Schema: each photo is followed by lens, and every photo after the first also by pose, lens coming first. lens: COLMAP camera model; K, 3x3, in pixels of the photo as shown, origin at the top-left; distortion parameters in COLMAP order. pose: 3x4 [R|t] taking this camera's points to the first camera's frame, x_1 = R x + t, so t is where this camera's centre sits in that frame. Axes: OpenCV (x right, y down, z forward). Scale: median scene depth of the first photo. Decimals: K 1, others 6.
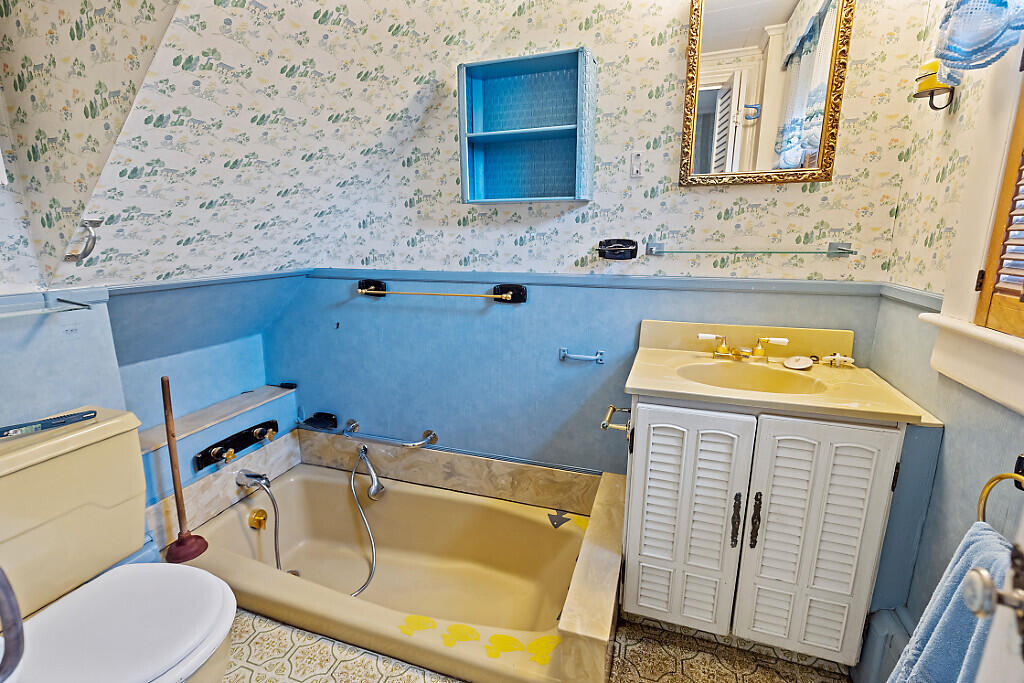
lens RADIAL K [[474.4, 0, 513.5], [0, 474.4, 348.5], [0, 0, 1]] dist [-0.005099, -0.000297]
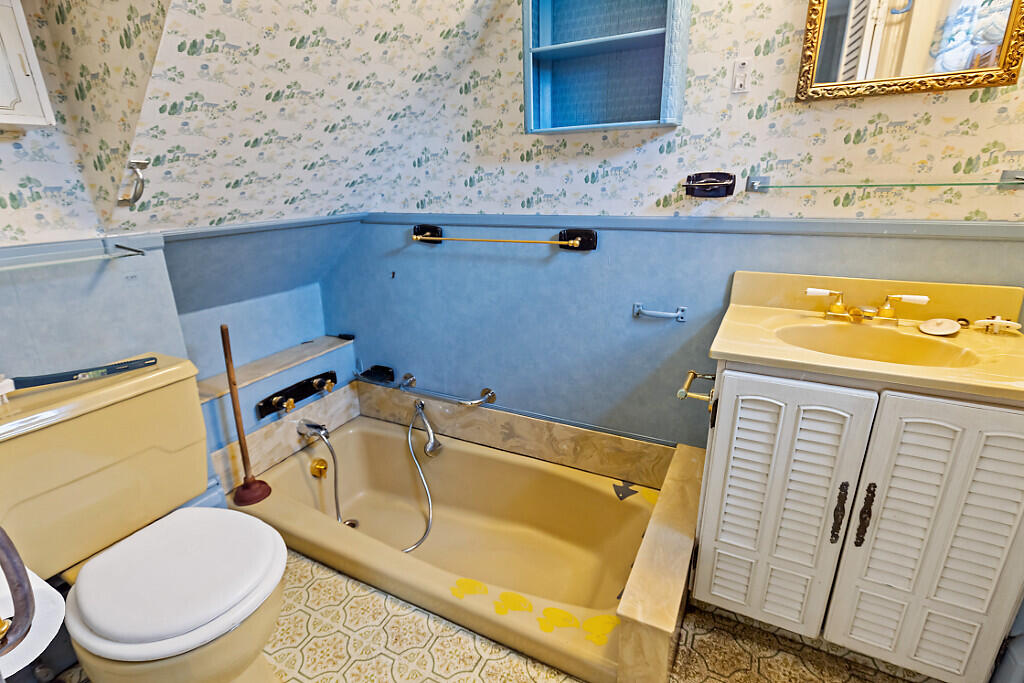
lens RADIAL K [[474.4, 0, 513.5], [0, 474.4, 348.5], [0, 0, 1]] dist [-0.005099, -0.000297]
pose [[0.986601, 0.033059, -0.159766, 0.022541], [-0.017093, 0.994811, 0.100293, -0.001372], [0.162252, -0.096219, 0.982047, 0.102578]]
